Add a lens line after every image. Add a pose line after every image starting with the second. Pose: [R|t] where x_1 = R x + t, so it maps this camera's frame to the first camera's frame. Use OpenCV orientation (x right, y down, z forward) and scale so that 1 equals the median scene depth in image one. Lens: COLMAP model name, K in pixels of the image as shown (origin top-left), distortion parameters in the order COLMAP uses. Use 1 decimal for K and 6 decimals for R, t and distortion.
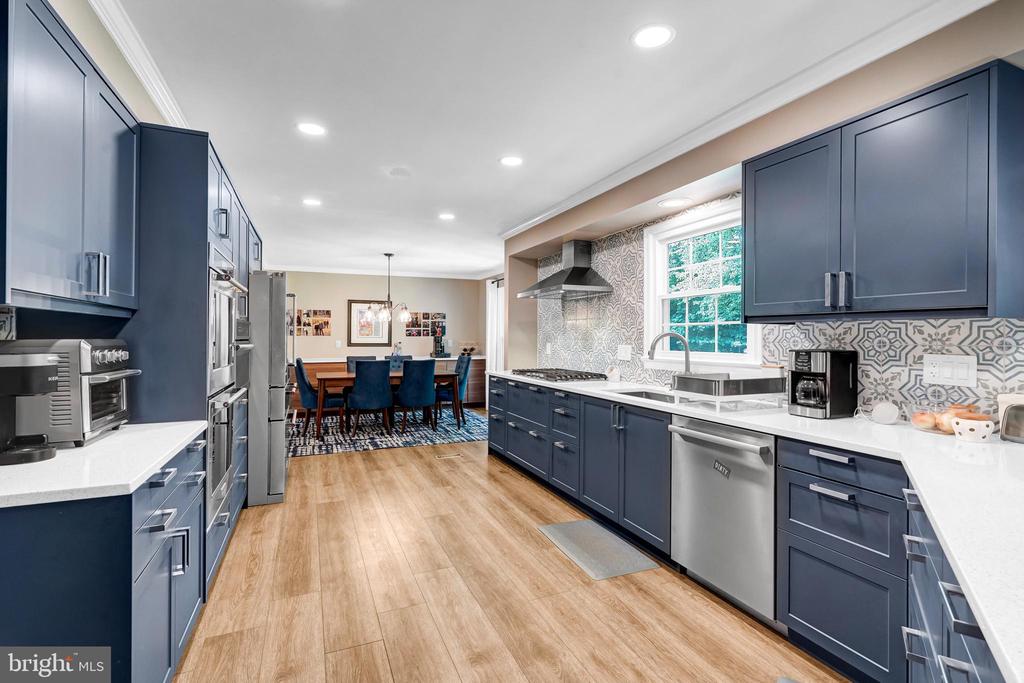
lens RADIAL K [[470.4, 0, 510.1], [0, 470.4, 337.0], [0, 0, 1]] dist [-0.002357, -0.000003]
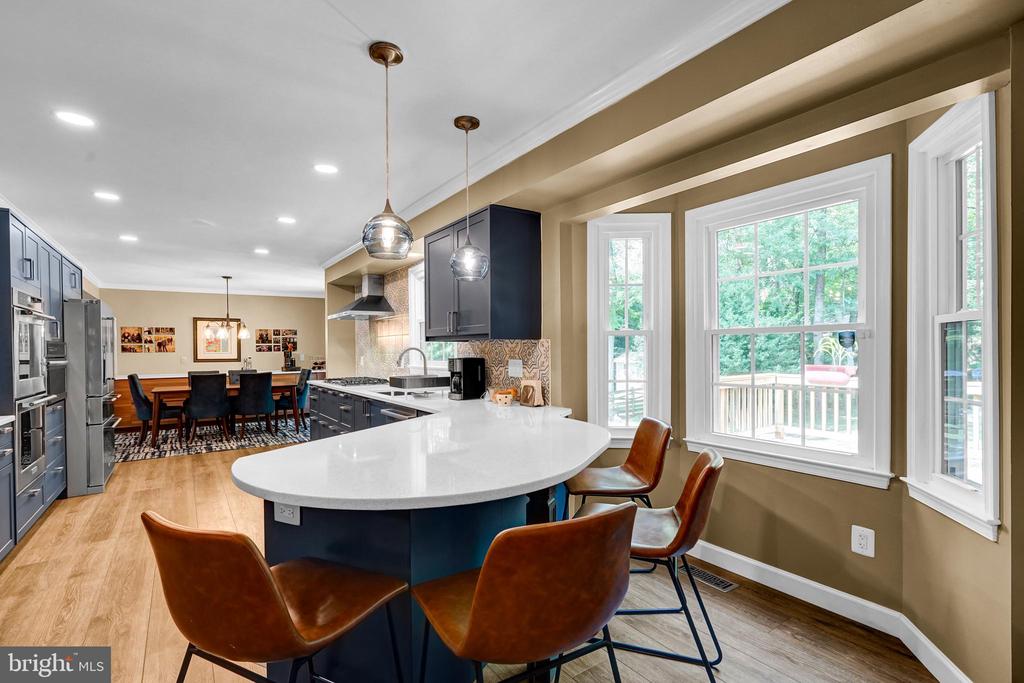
lens RADIAL K [[477.8, 0, 507.0], [0, 477.8, 357.6], [0, 0, 1]] dist [0.001081, 0.000692]
pose [[0.981514, -0.016060, 0.190715, 0.213287], [0.012892, 0.999758, 0.017842, -0.000310], [-0.190955, -0.015053, 0.981483, -0.274999]]
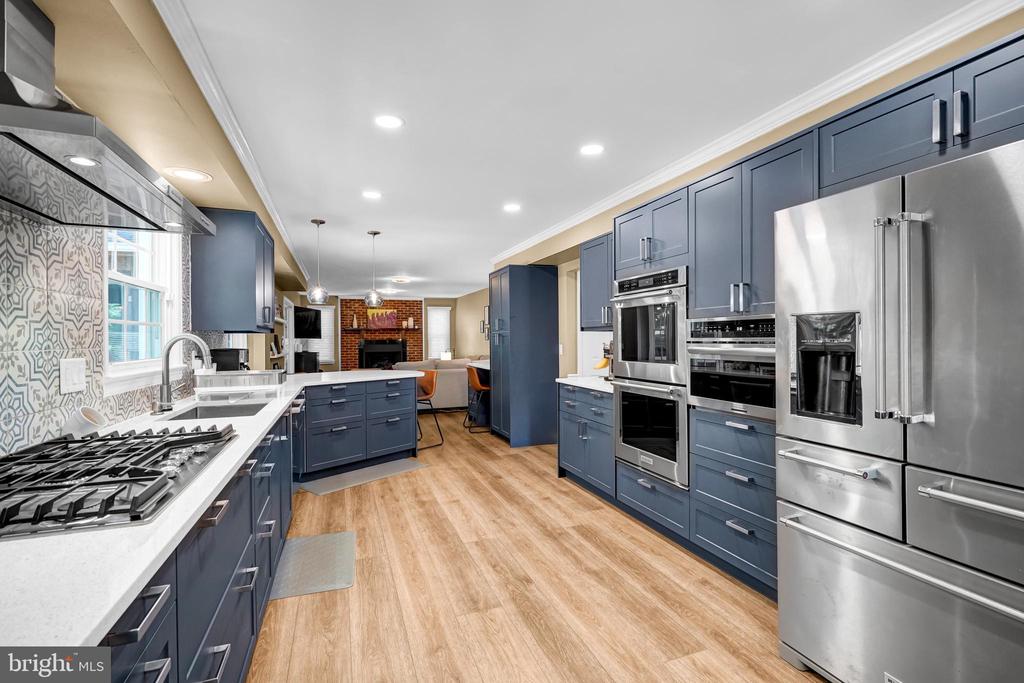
lens RADIAL K [[465.7, 0, 512.0], [0, 465.7, 341.5], [0, 0, 1]] dist [0.000916, 0.000400]
pose [[-0.998462, 0.003545, 0.055330, -0.153550], [0.003592, 0.999993, 0.000747, 0.002089], [-0.055327, 0.000944, -0.998468, 1.083720]]
